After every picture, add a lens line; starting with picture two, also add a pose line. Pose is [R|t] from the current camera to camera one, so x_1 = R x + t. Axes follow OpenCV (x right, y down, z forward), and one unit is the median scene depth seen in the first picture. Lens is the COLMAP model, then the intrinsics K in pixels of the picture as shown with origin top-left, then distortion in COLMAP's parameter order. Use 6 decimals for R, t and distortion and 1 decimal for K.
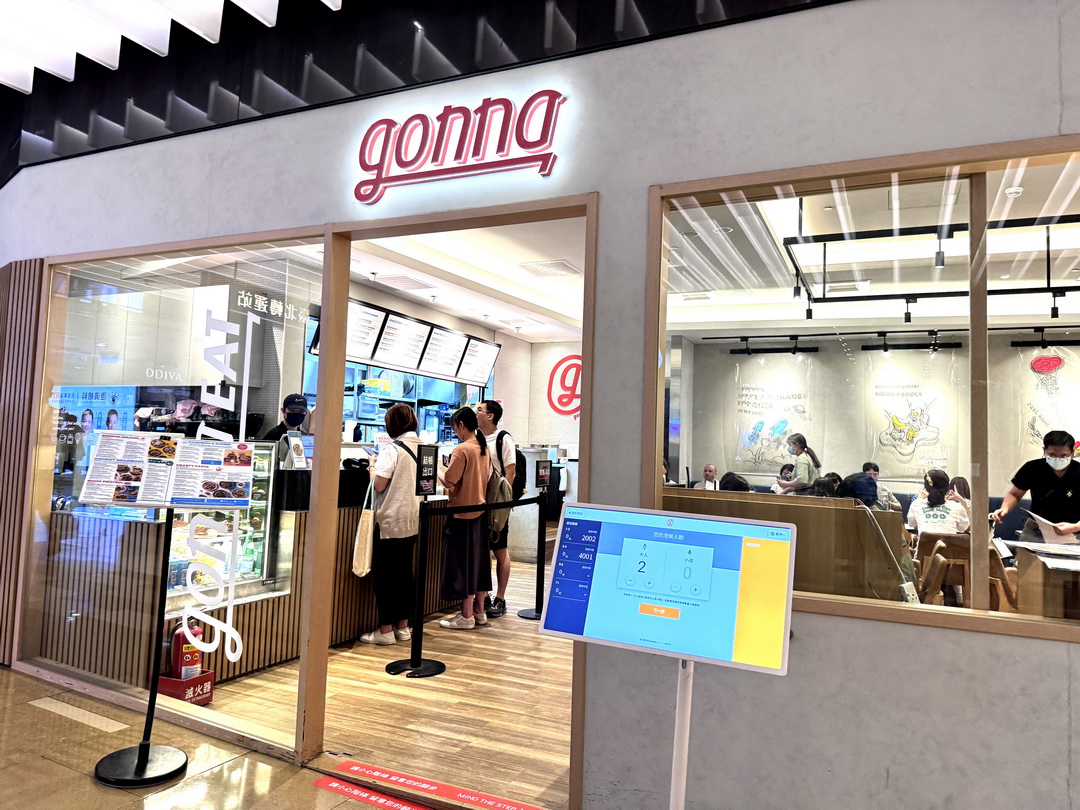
lens RADIAL K [[764.4, 0, 541.9], [0, 764.4, 404.7], [0, 0, 1]] dist [0.046479, -0.016050]
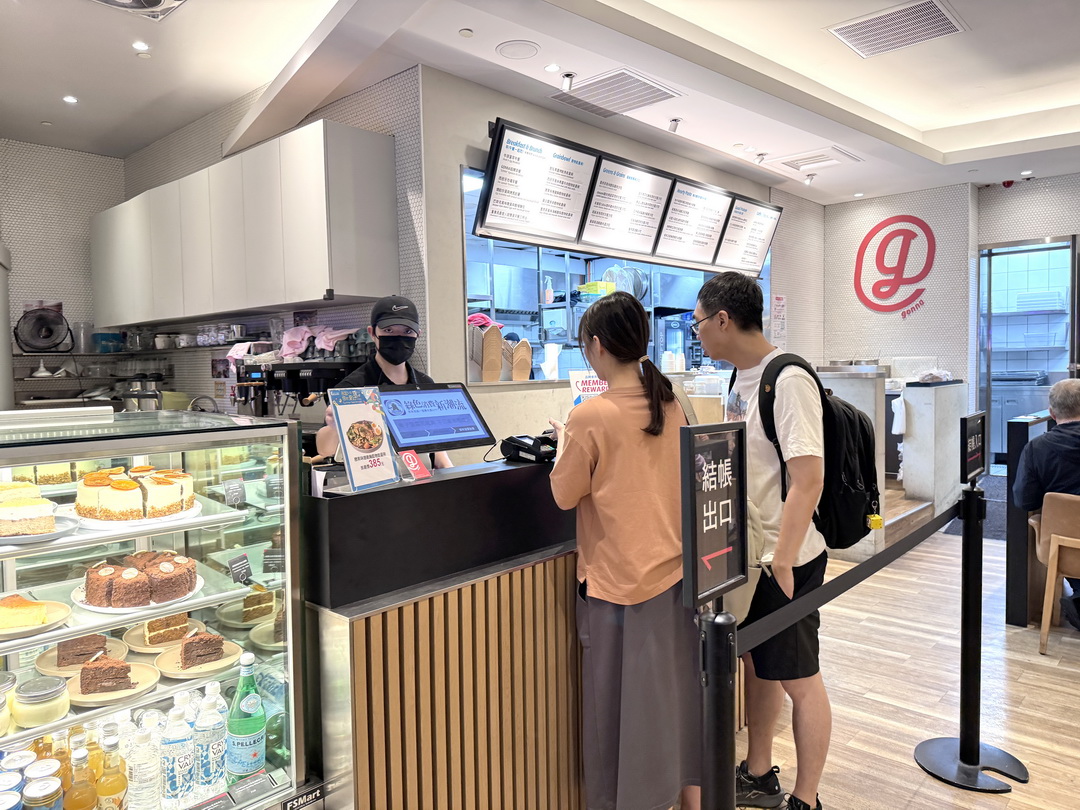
lens RADIAL K [[764.4, 0, 546.0], [0, 764.4, 406.4], [0, 0, 1]] dist [0.046479, -0.016050]
pose [[0.954123, -0.037422, -0.297067, -0.060234], [0.070751, 0.992240, 0.102246, 0.006102], [0.290935, -0.118573, 0.949367, 0.338710]]
